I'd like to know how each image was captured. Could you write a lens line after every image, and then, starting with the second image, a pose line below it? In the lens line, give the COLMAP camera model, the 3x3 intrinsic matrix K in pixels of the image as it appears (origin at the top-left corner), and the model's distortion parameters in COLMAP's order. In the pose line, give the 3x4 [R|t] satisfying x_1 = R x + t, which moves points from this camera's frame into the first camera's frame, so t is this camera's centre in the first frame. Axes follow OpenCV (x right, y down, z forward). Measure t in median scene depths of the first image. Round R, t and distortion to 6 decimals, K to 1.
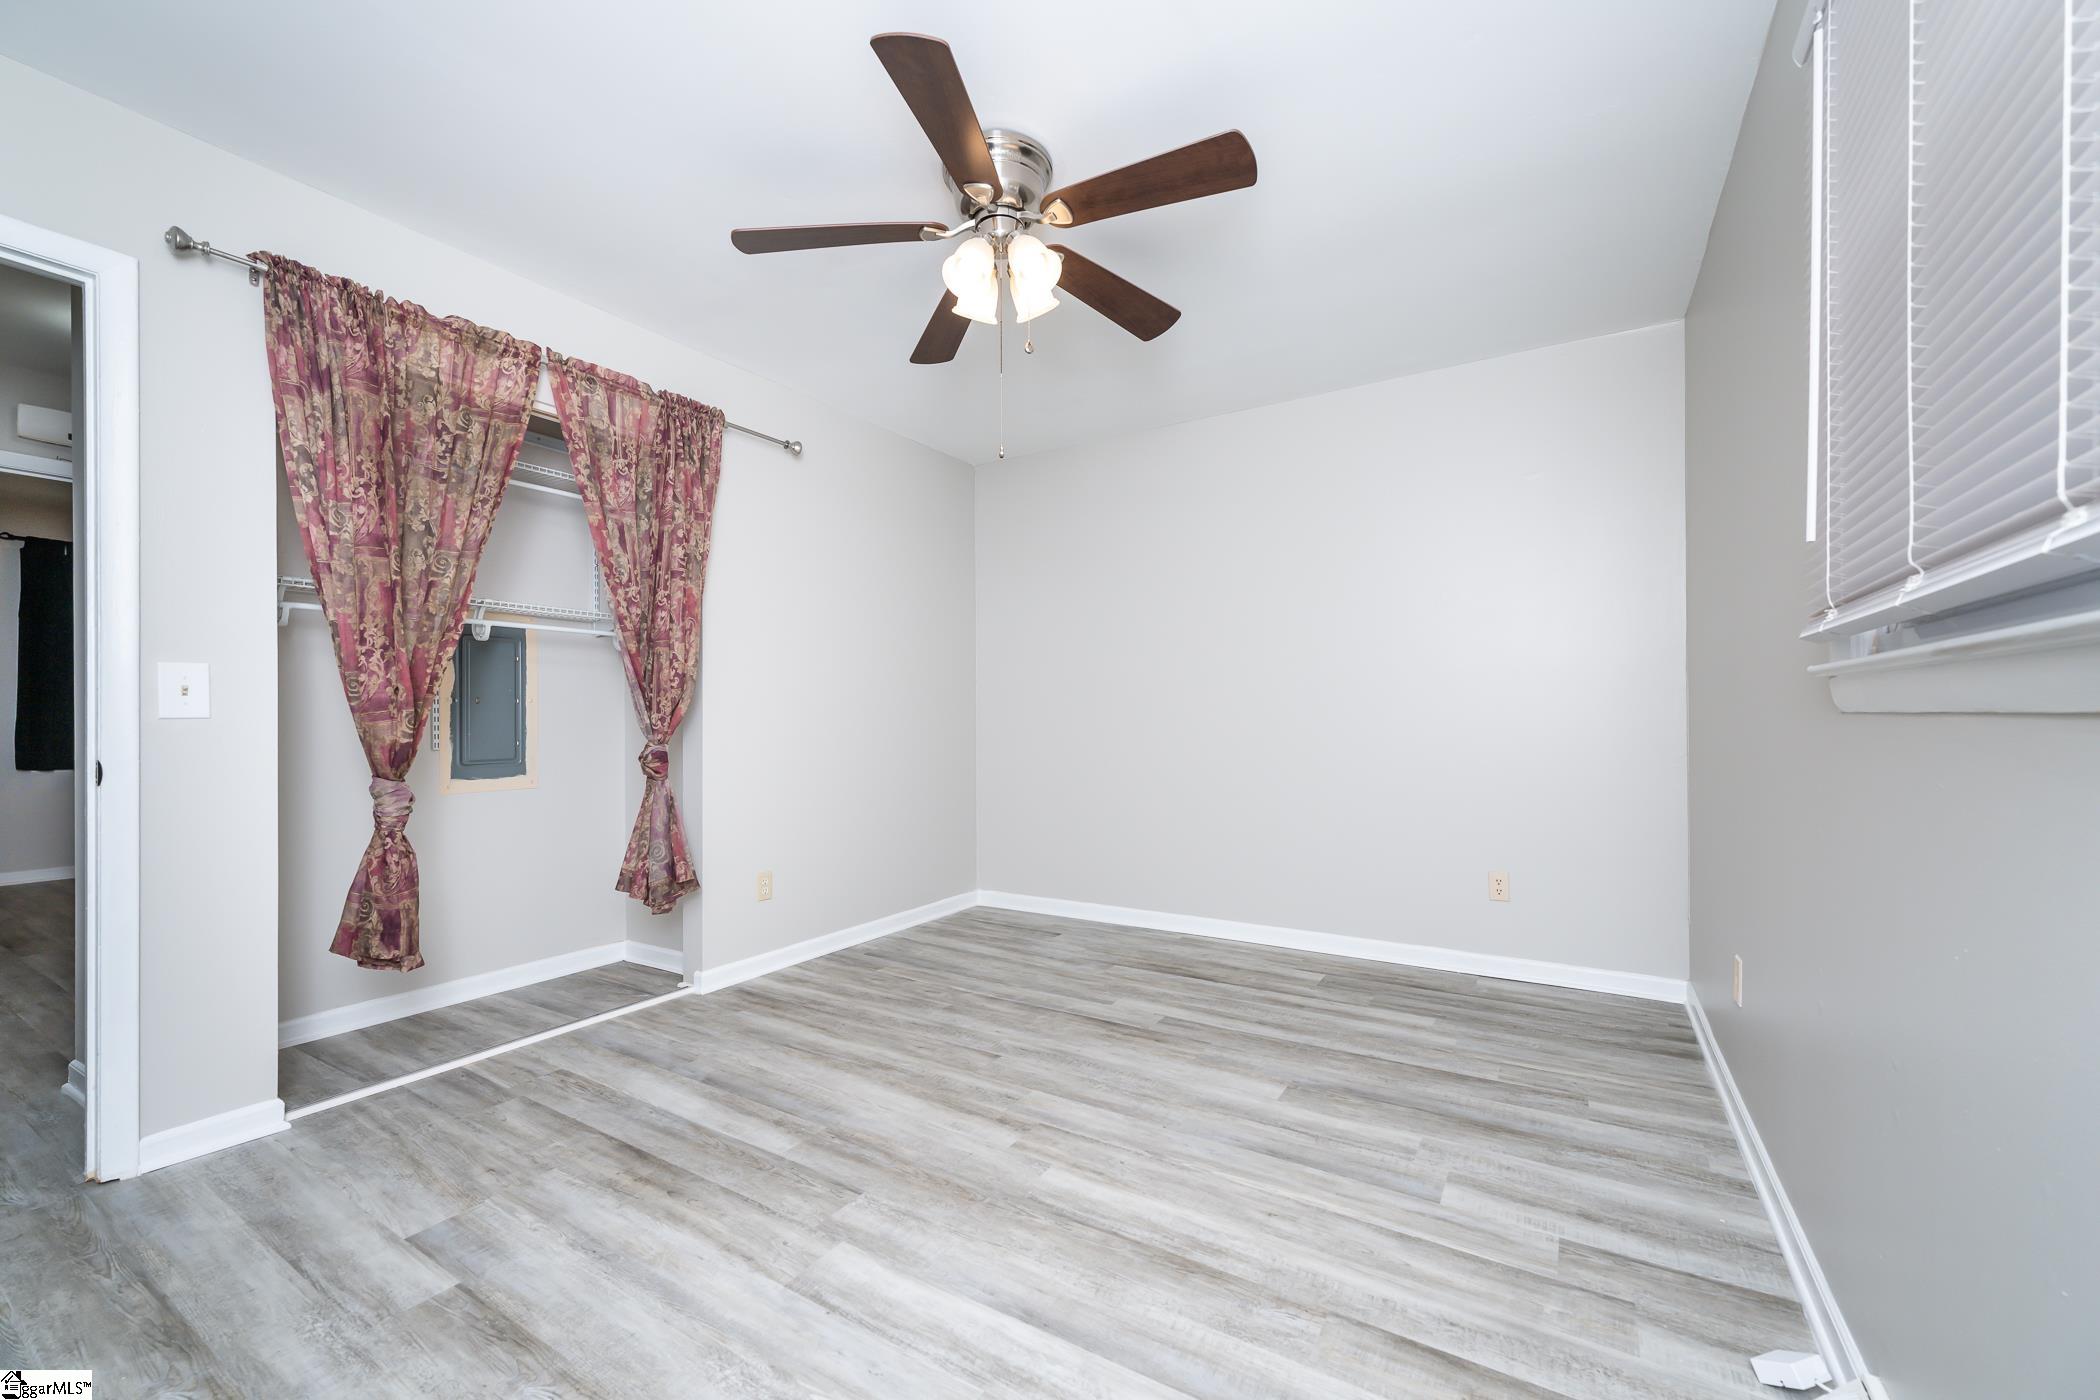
lens RADIAL K [[839.6, 0, 1050.0], [0, 839.6, 700.0], [0, 0, 1]] dist [0.002759, 0.000394]
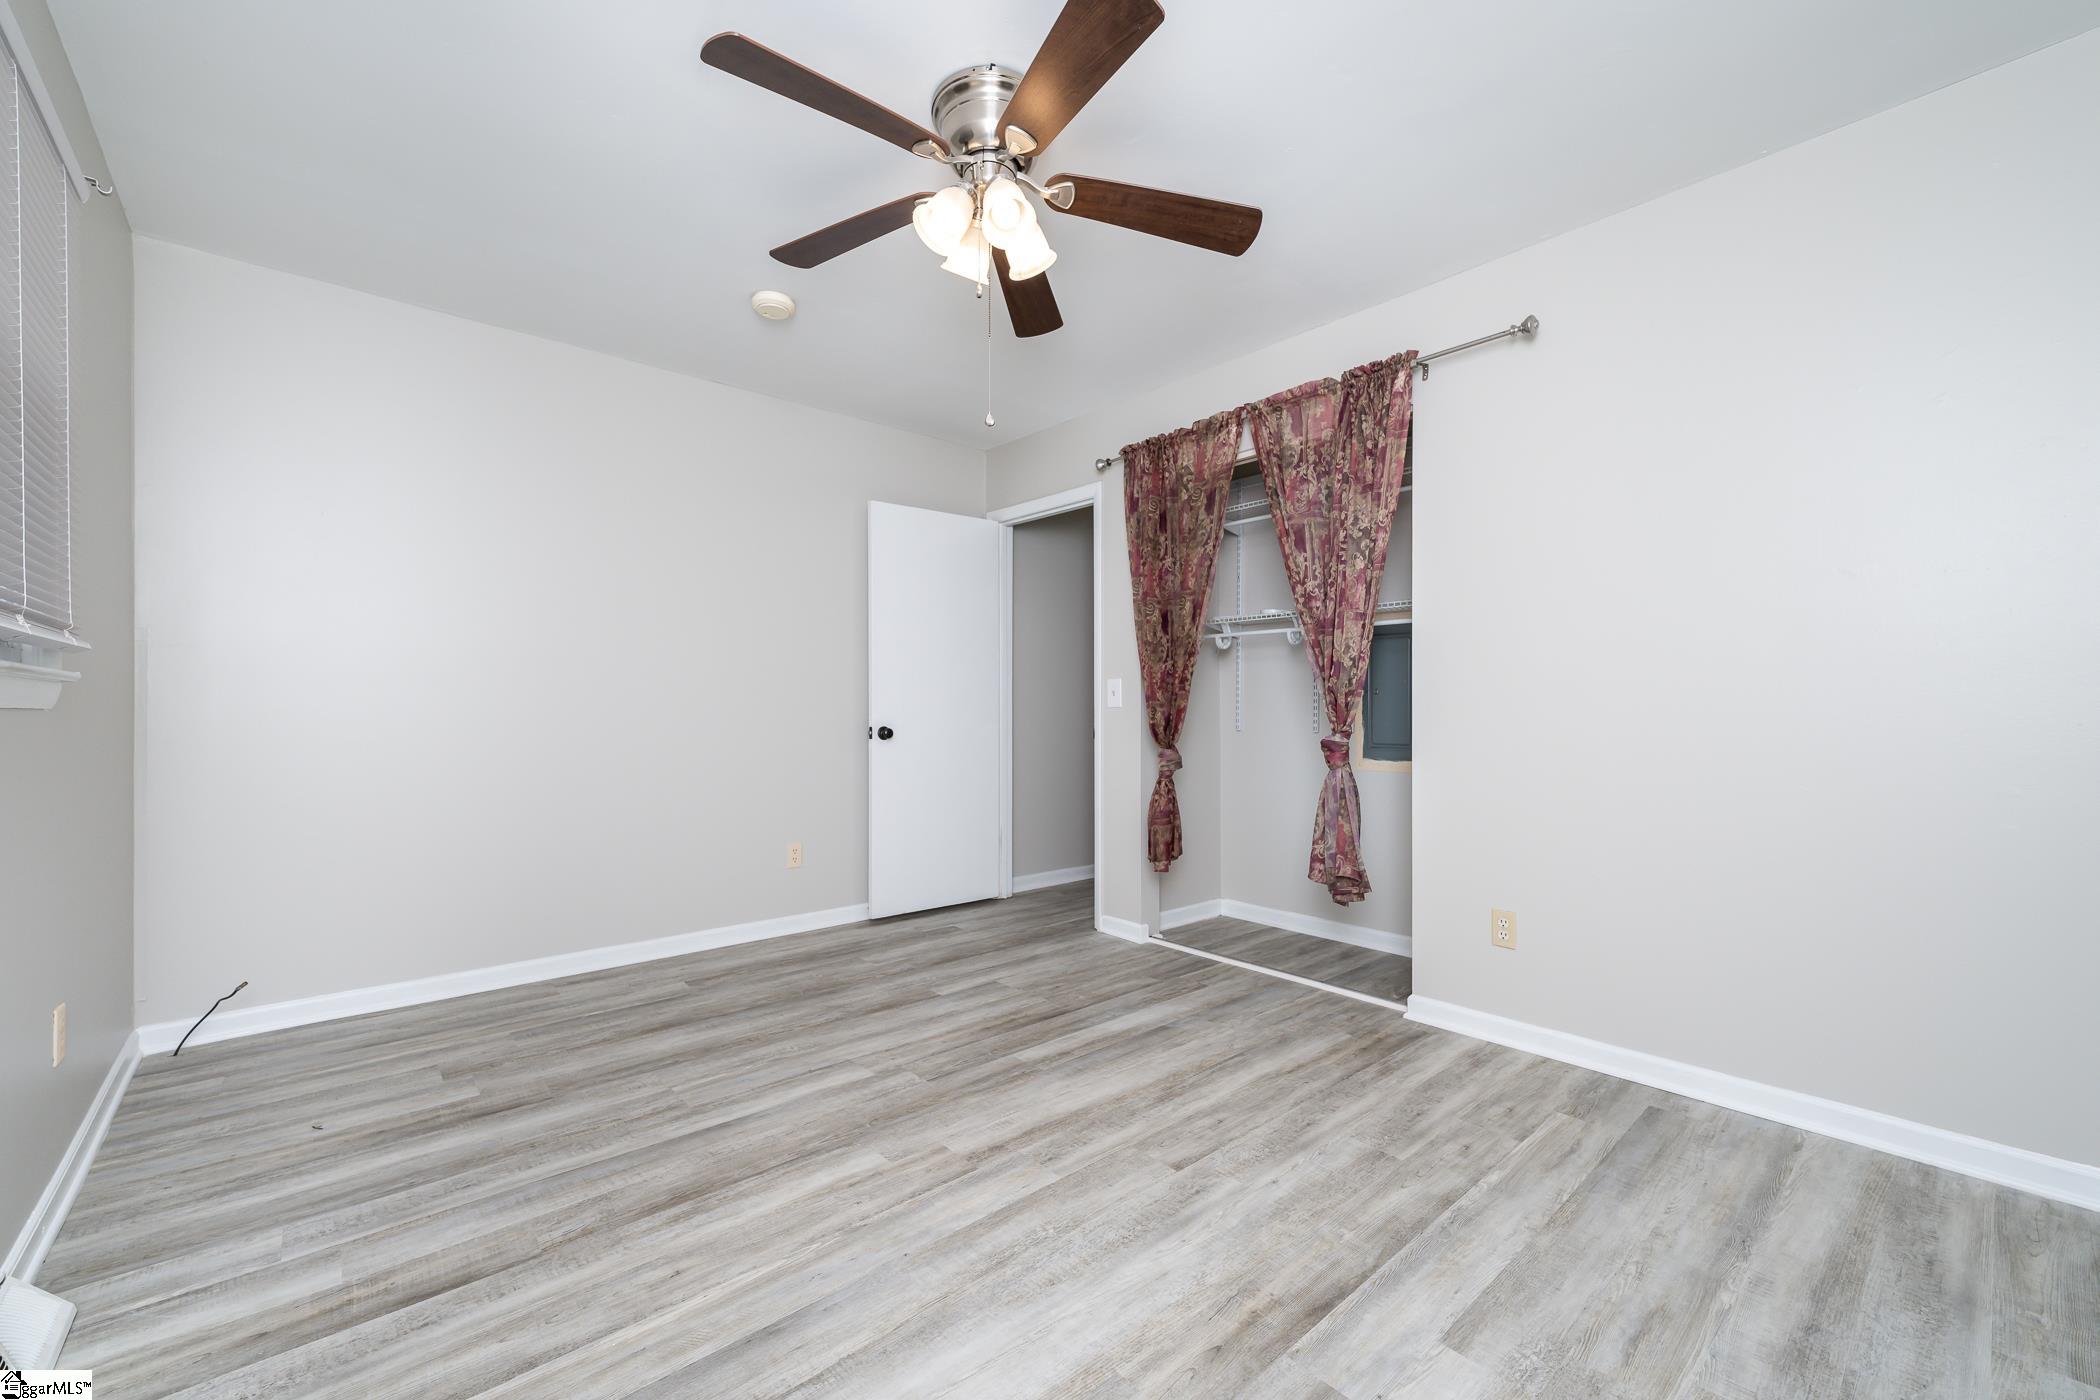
lens RADIAL K [[839.6, 0, 1050.0], [0, 839.6, 700.0], [0, 0, 1]] dist [0.002759, 0.000394]
pose [[-0.288564, -0.006738, -0.957437, 0.665153], [0.022534, 0.999650, -0.013827, 0.021406], [0.957195, -0.025565, -0.288312, 1.095211]]
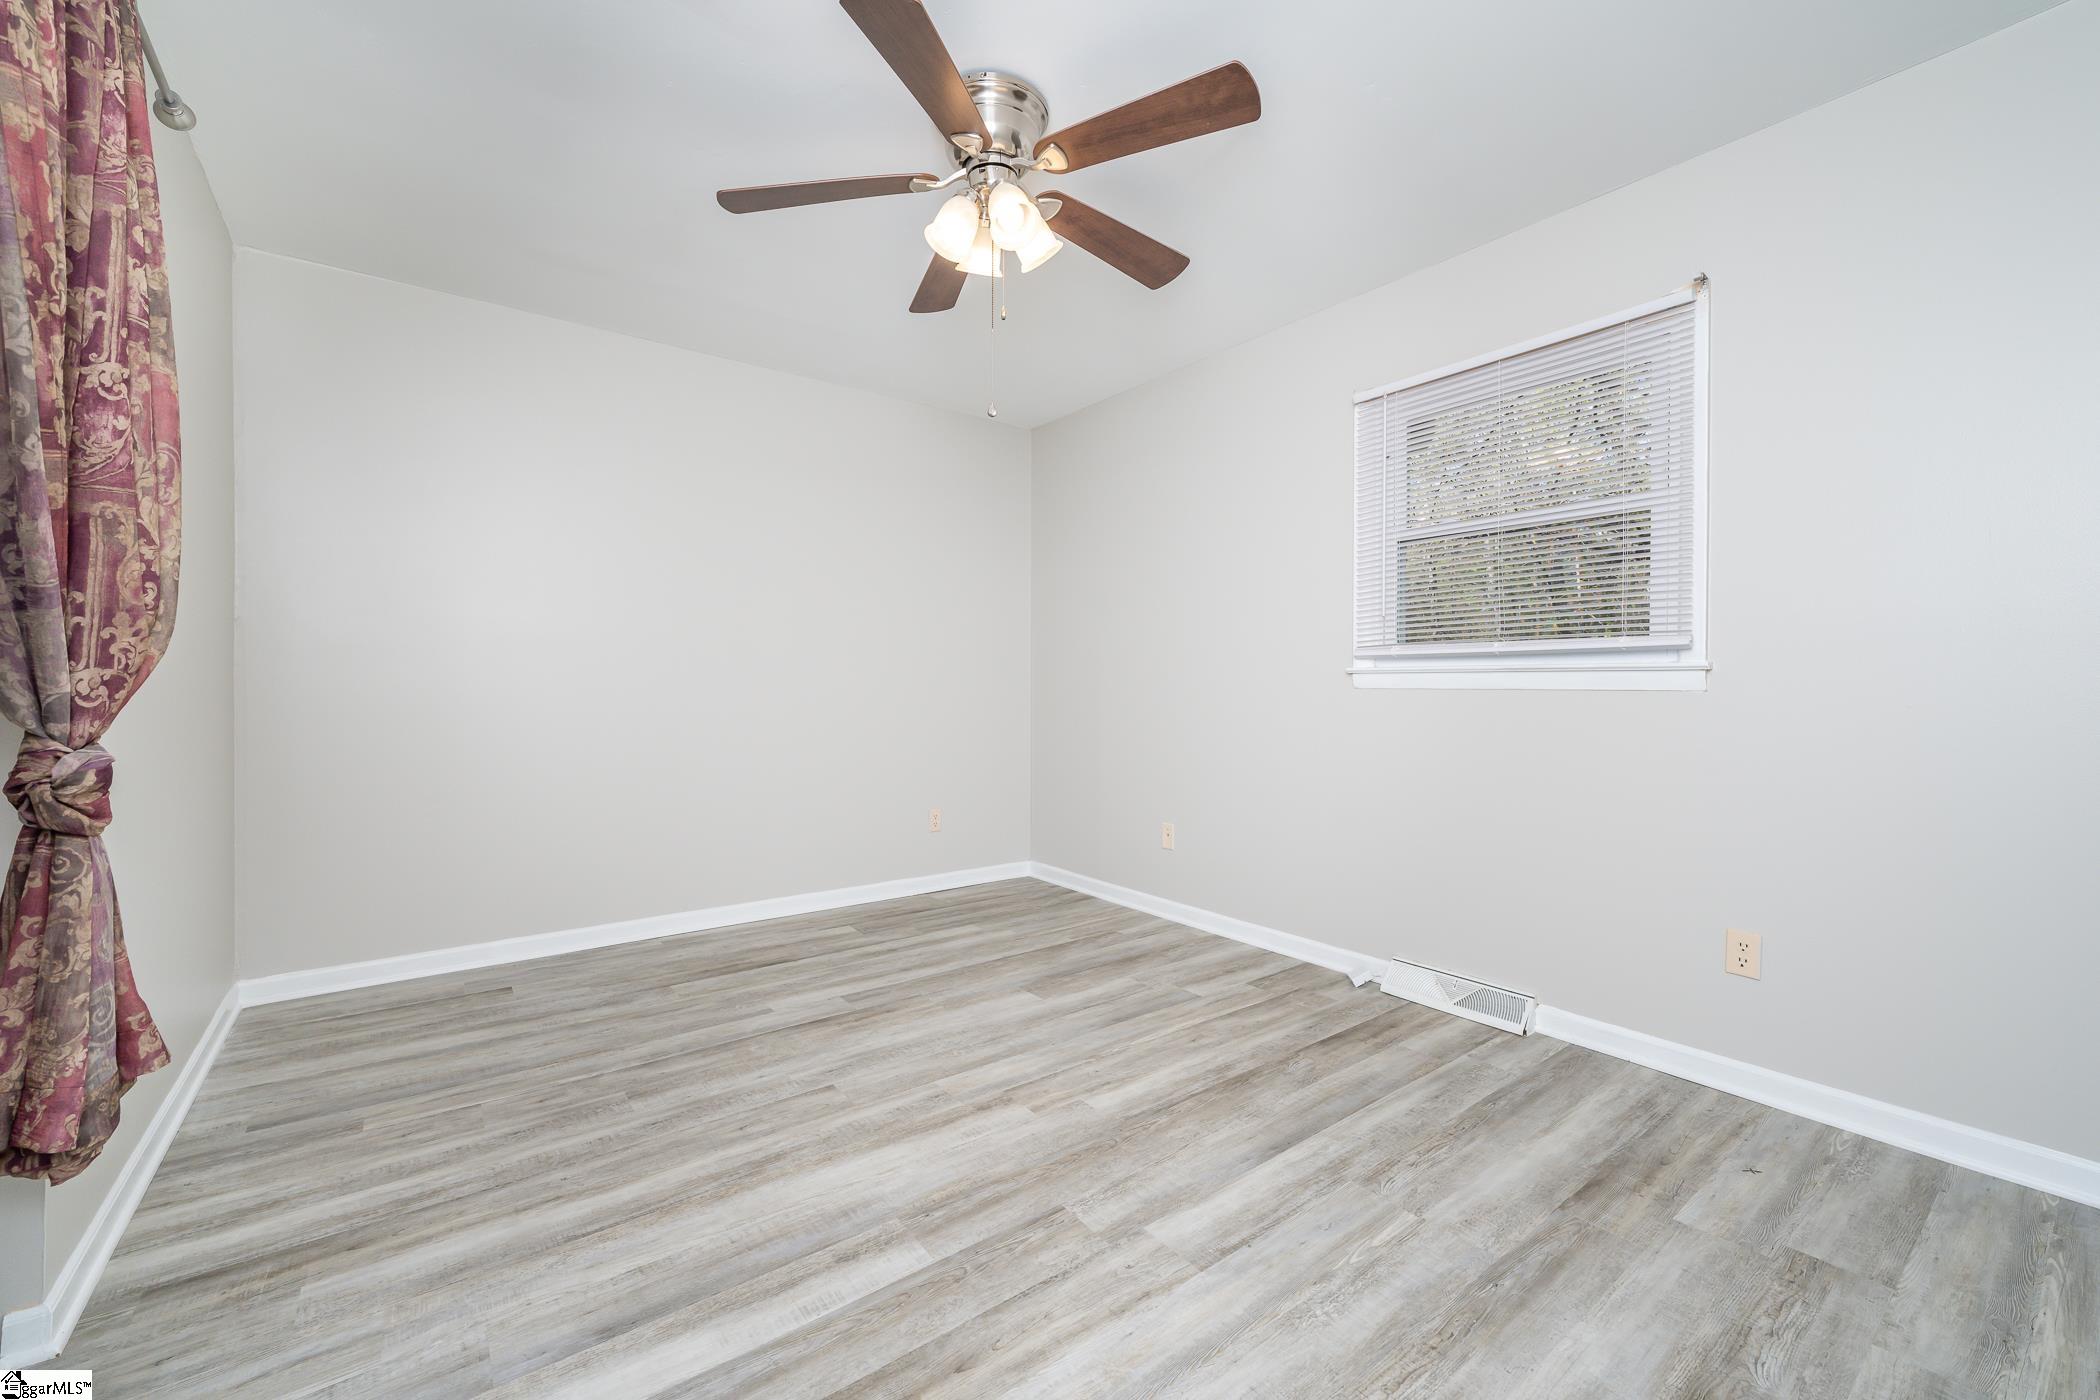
lens RADIAL K [[834.8, 0, 1050.0], [0, 834.8, 700.0], [0, 0, 1]] dist [0.001546, 0.000076]
pose [[0.353150, -0.007493, 0.935537, -0.755055], [-0.025122, 0.999531, 0.017489, 0.013711], [-0.935229, -0.029679, 0.352796, 0.497855]]
